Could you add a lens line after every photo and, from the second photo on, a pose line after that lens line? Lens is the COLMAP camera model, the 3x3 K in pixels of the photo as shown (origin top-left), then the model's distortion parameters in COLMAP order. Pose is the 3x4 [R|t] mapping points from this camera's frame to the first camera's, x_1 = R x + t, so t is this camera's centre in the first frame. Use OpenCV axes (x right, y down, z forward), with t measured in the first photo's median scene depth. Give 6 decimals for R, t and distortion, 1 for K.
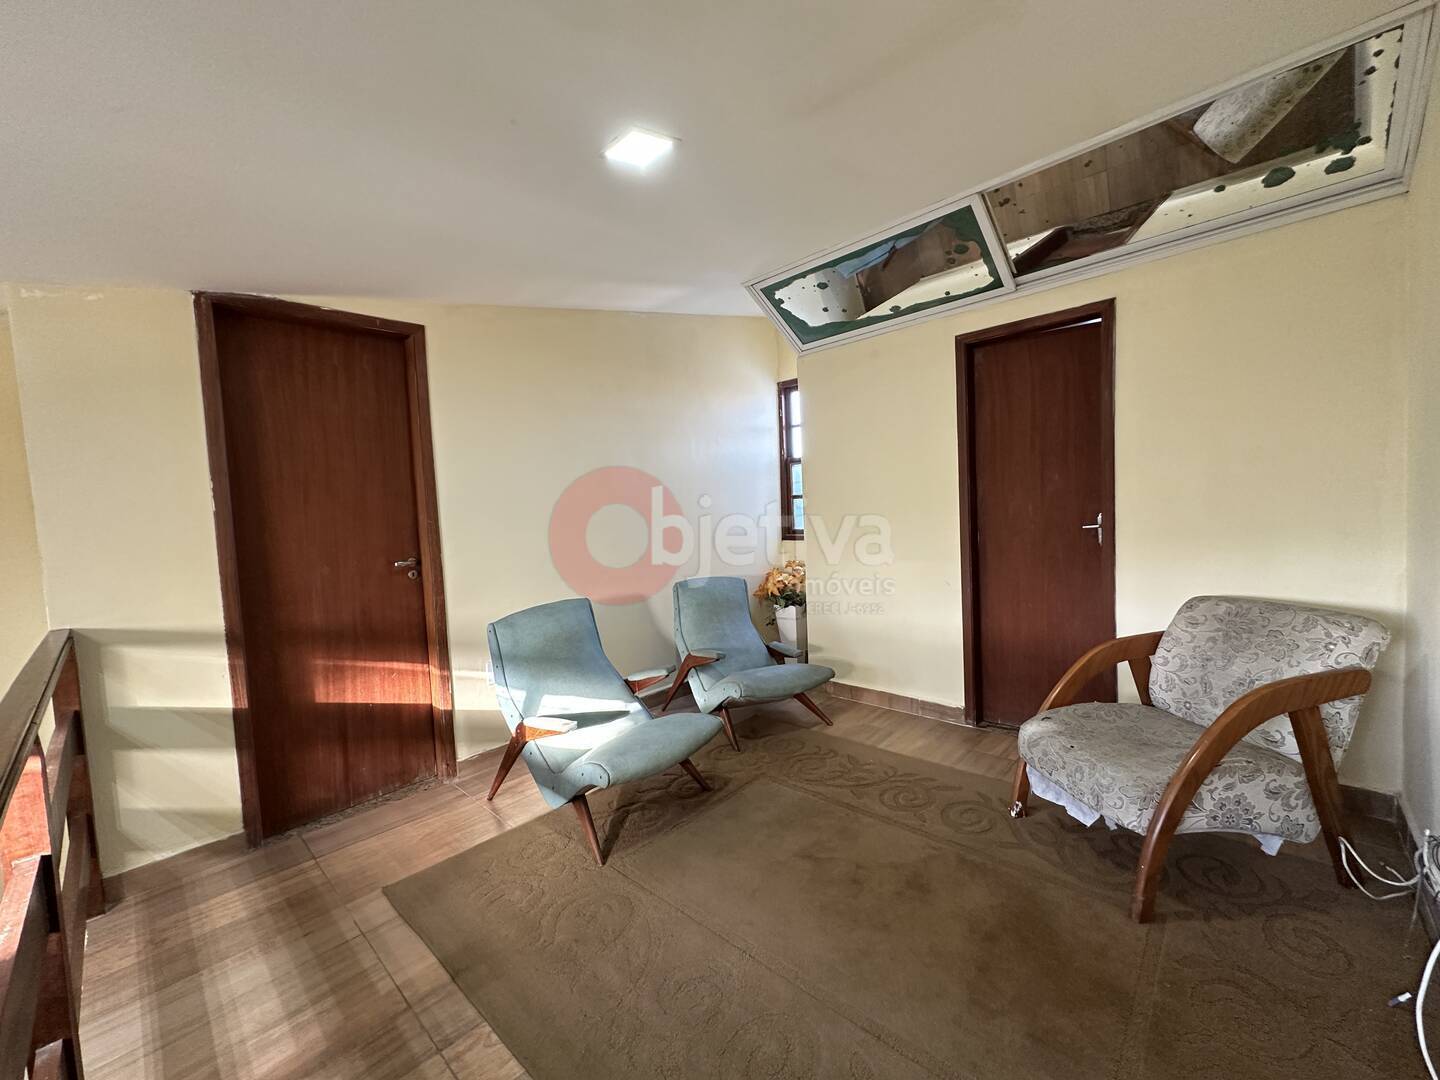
lens RADIAL K [[545.8, 0, 723.6], [0, 545.8, 538.0], [0, 0, 1]] dist [-0.002563, 0.000552]
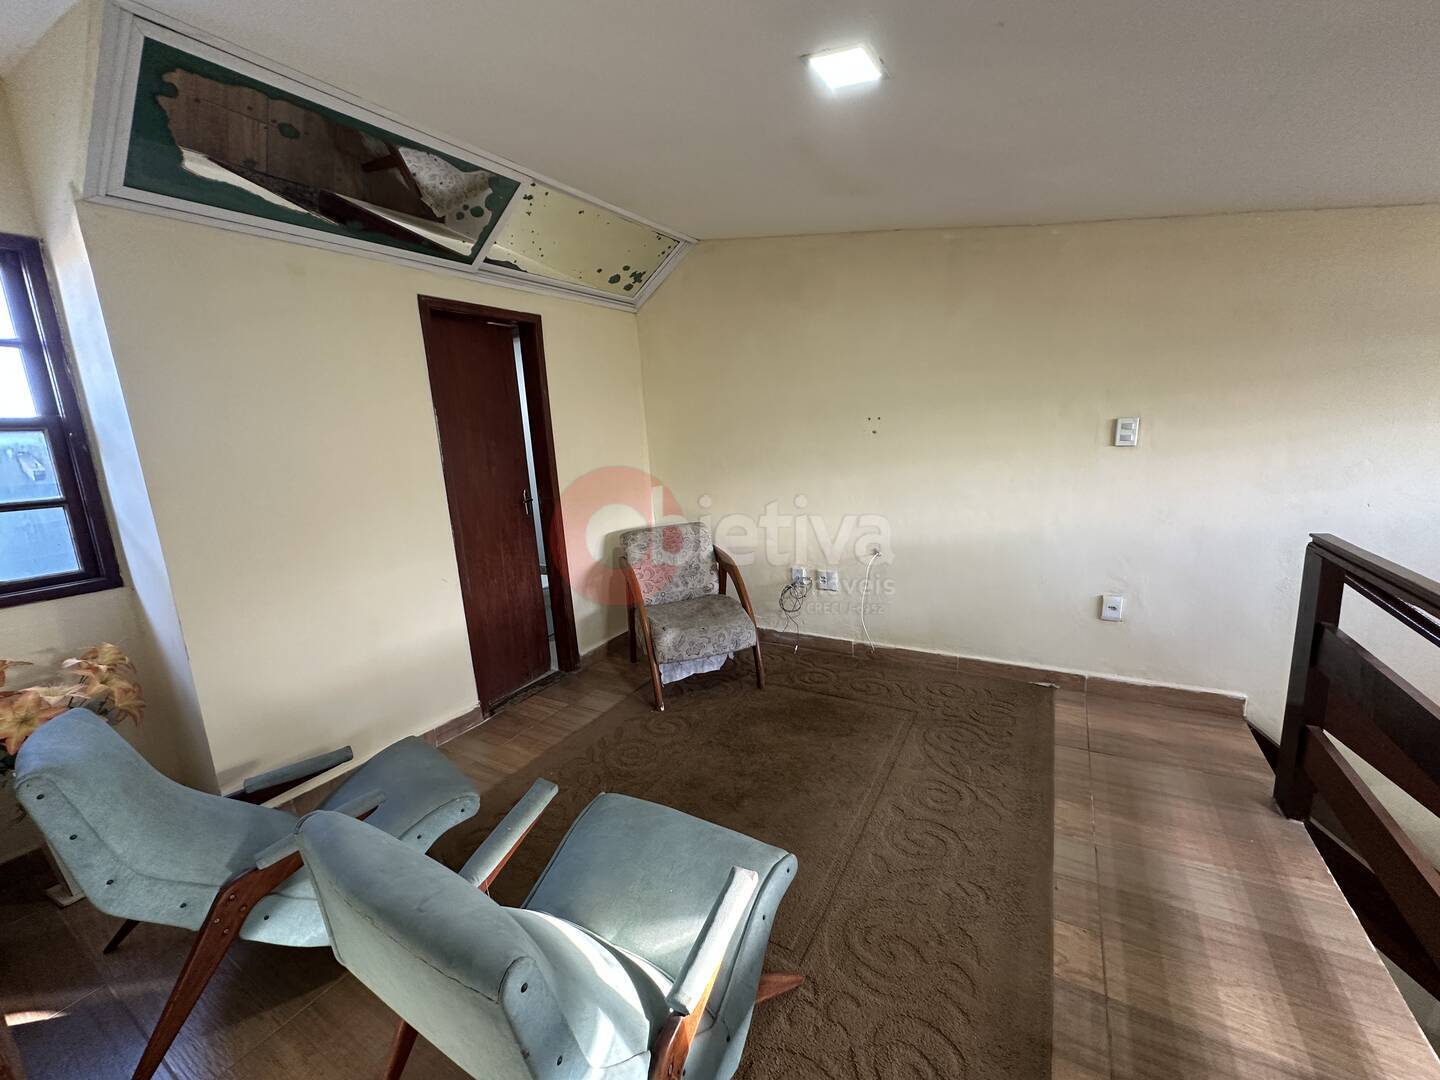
lens RADIAL K [[545.8, 0, 720.3], [0, 545.8, 538.5], [0, 0, 1]] dist [-0.002563, 0.000552]
pose [[-0.161016, -0.127090, 0.978735, -0.923241], [0.135701, 0.979405, 0.149502, -0.099925], [-0.977578, 0.156888, -0.140453, 1.224961]]
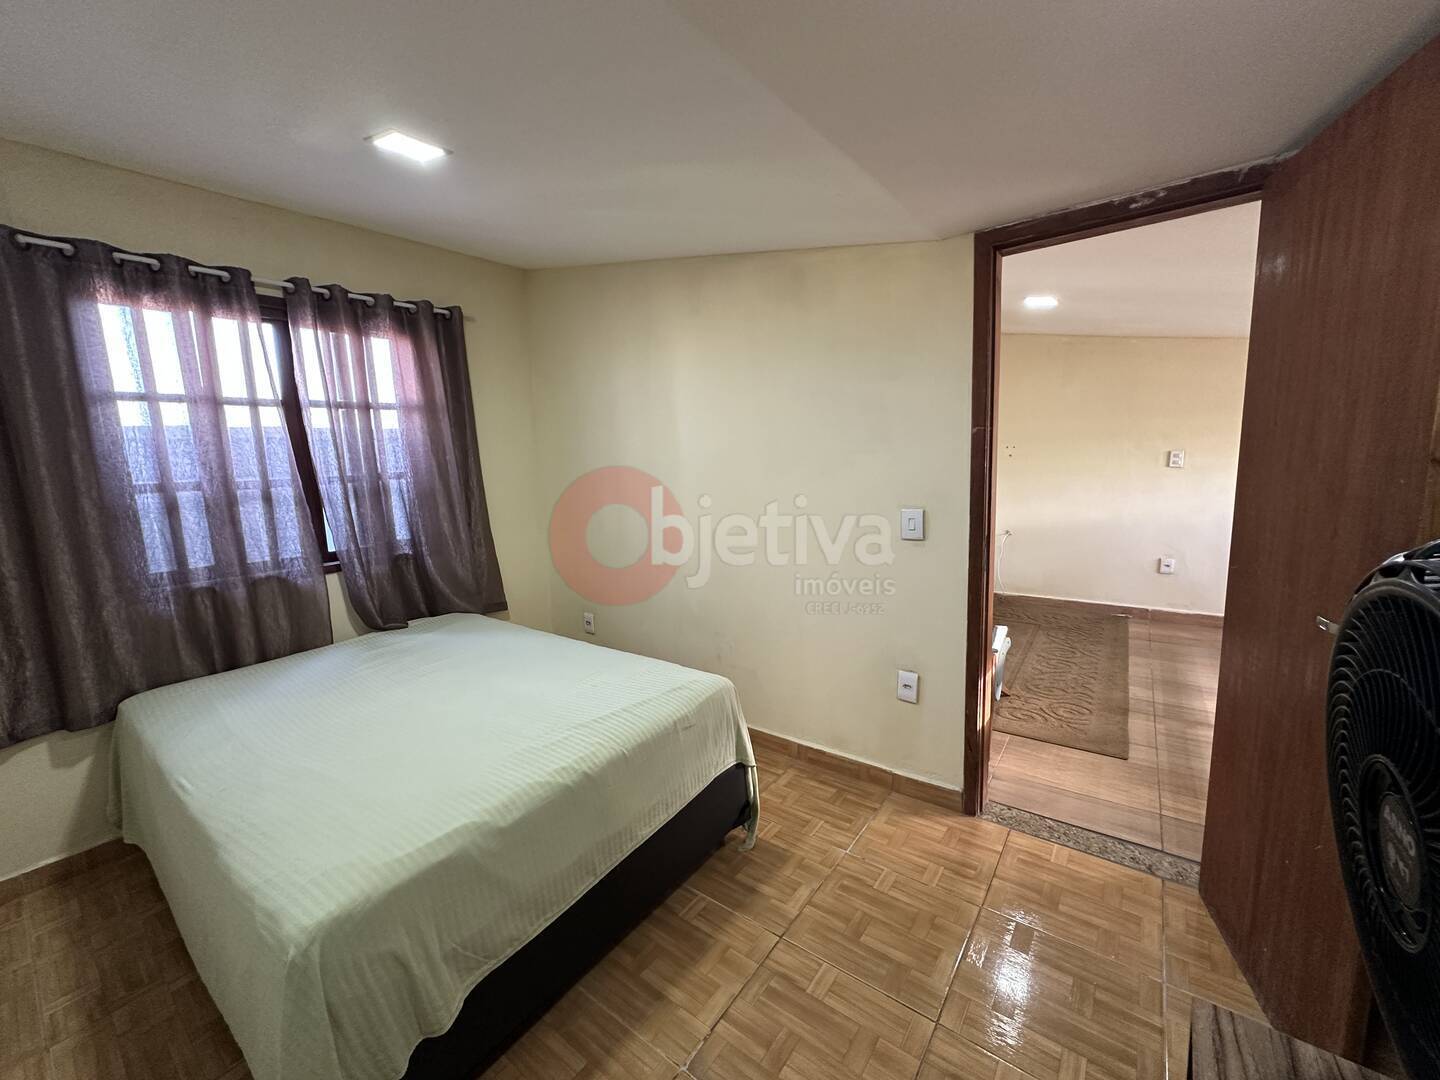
lens RADIAL K [[545.8, 0, 722.3], [0, 545.8, 534.9], [0, 0, 1]] dist [-0.002563, 0.000552]
pose [[-0.071804, -0.089377, 0.993406, -1.869774], [0.103981, 0.989879, 0.096575, -0.121952], [-0.991984, 0.110230, -0.061784, 2.054009]]
